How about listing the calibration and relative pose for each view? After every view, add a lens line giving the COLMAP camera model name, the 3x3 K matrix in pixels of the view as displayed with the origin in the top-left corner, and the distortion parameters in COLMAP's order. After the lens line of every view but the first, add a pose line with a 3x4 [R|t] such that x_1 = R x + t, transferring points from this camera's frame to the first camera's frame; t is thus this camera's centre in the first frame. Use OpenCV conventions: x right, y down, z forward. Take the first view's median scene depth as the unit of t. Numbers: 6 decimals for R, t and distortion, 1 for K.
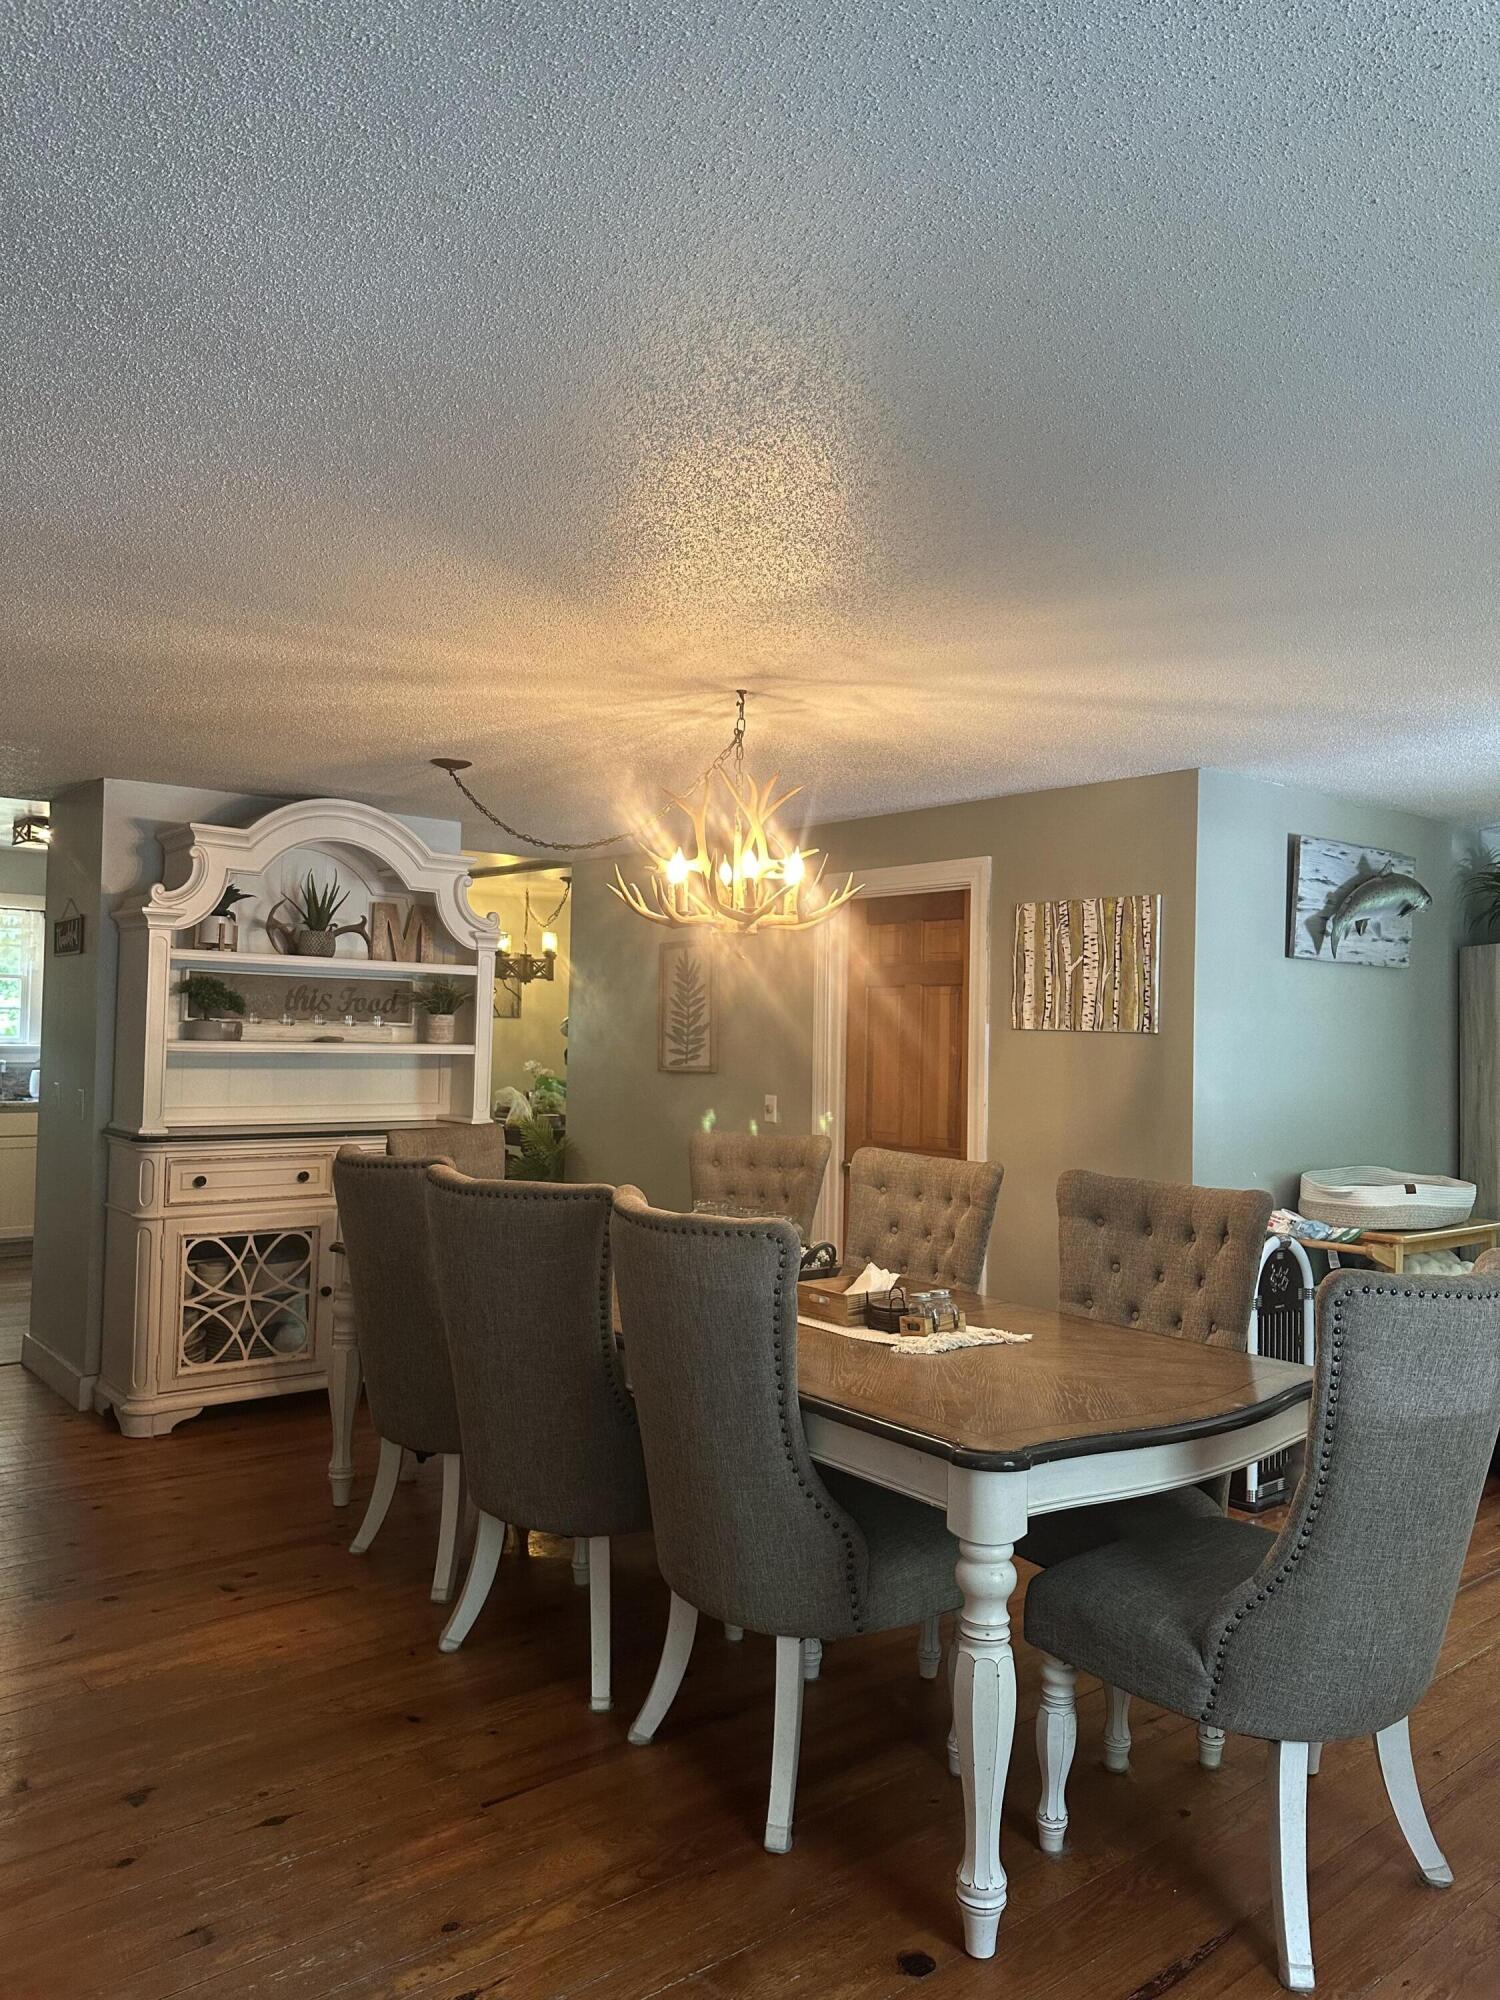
lens RADIAL K [[1388.8, 0, 759.8], [0, 1388.8, 1040.5], [0, 0, 1]] dist [0.090533, -0.100961]
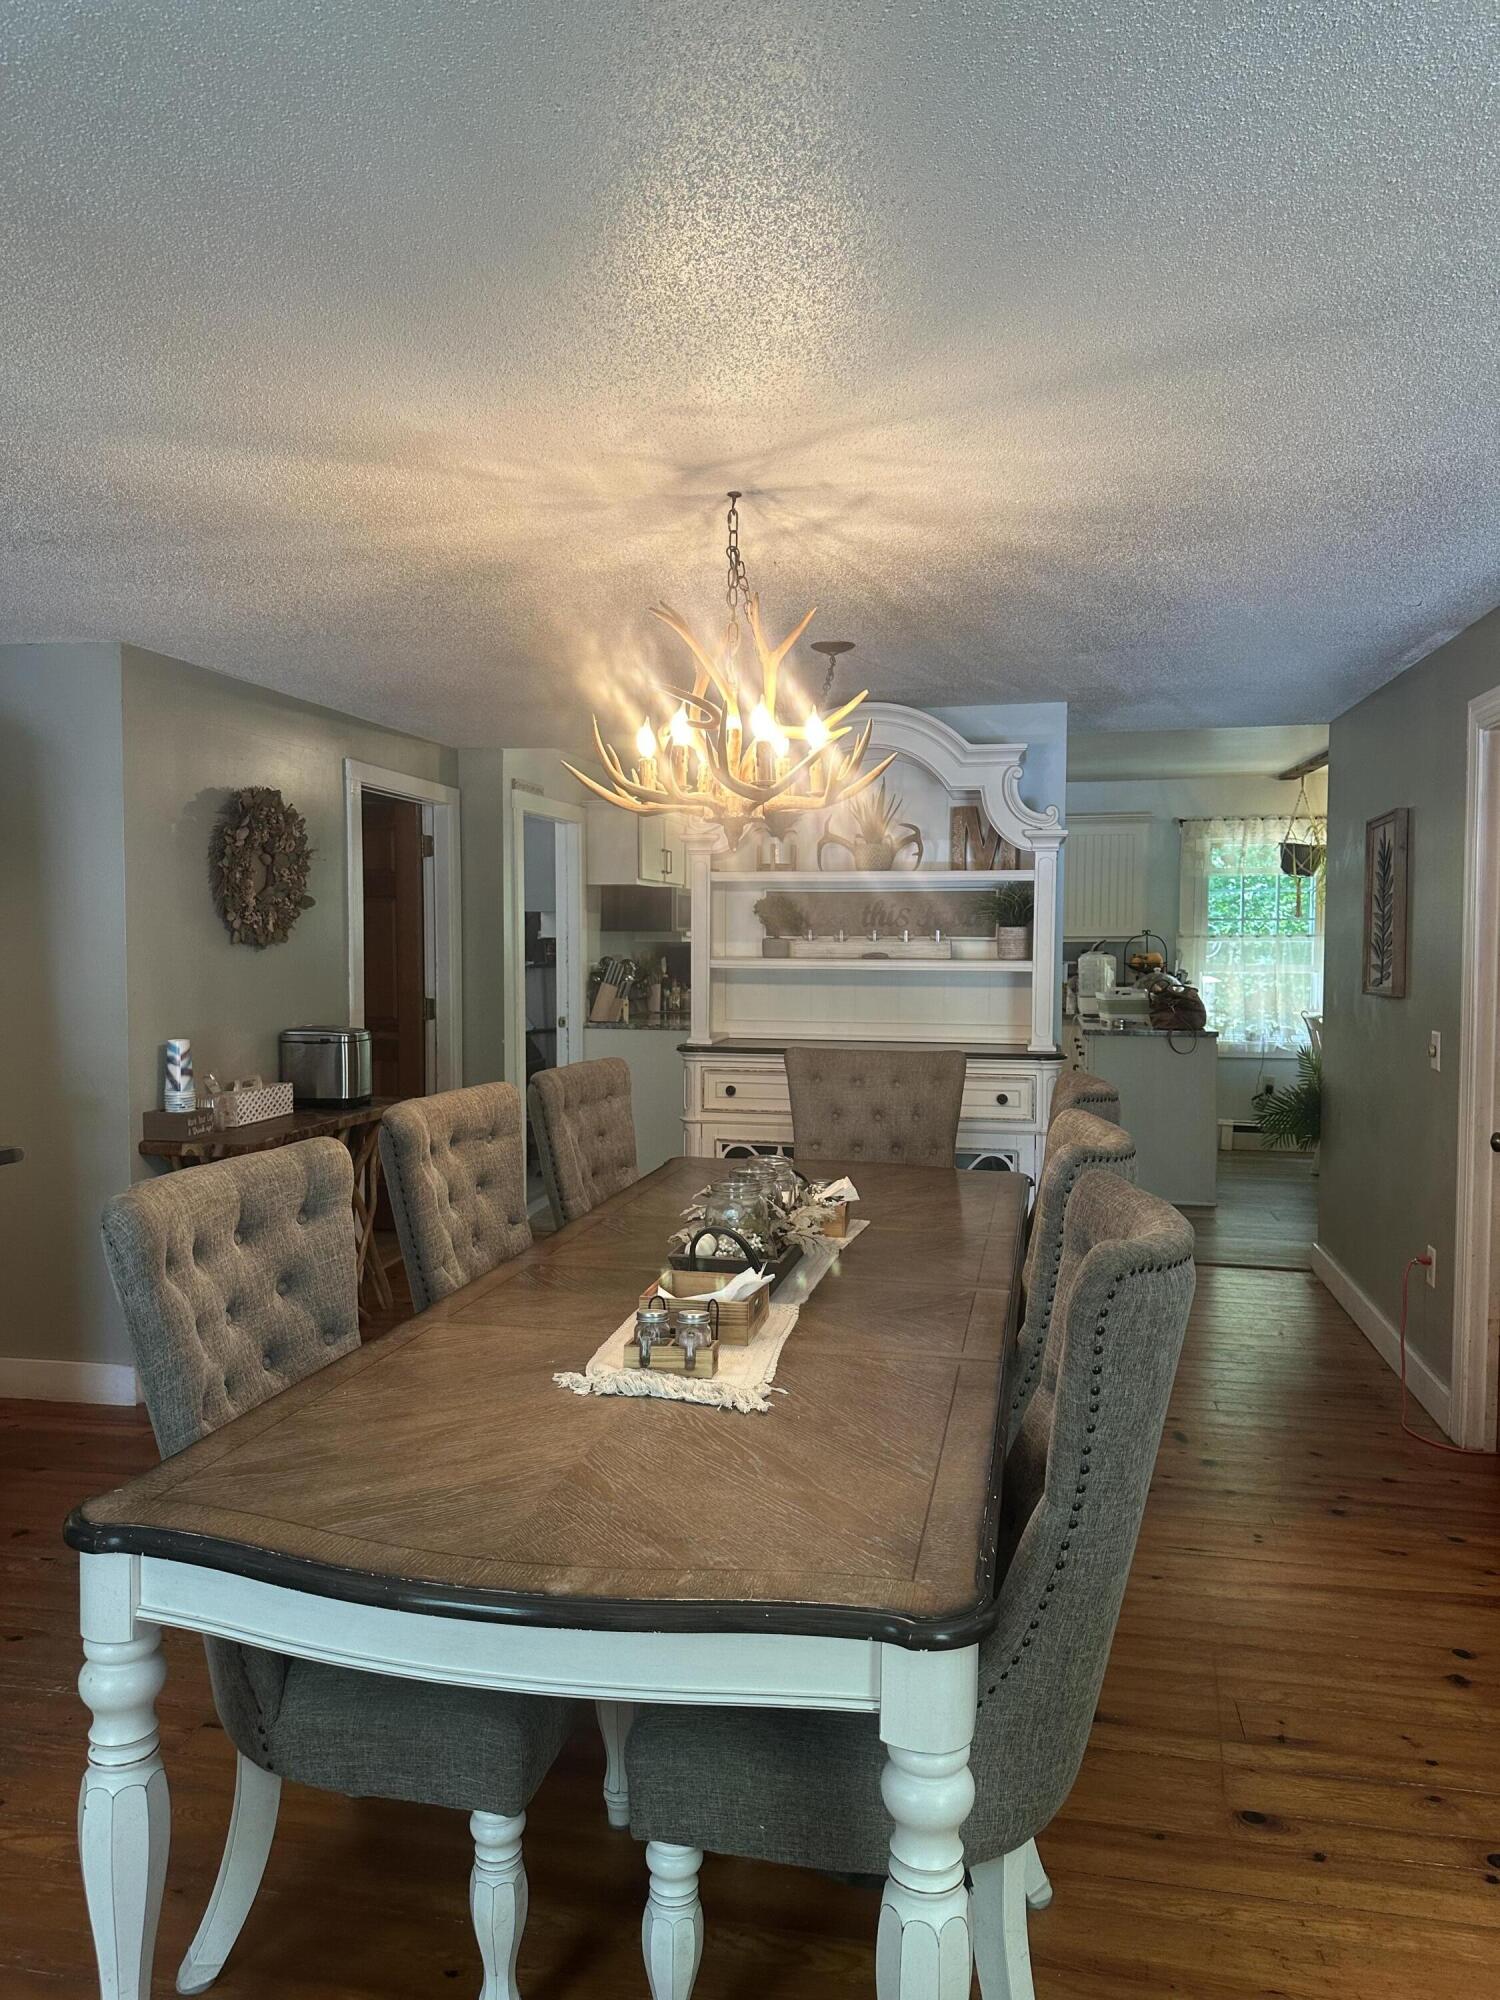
lens RADIAL K [[1378.6, 0, 760.8], [0, 1378.6, 1010.6], [0, 0, 1]] dist [0.174122, -0.336712]
pose [[0.609307, 0.024437, -0.792557, 0.477328], [0.004826, 0.999392, 0.034524, 0.004522], [0.792919, -0.024861, 0.608819, 0.419625]]
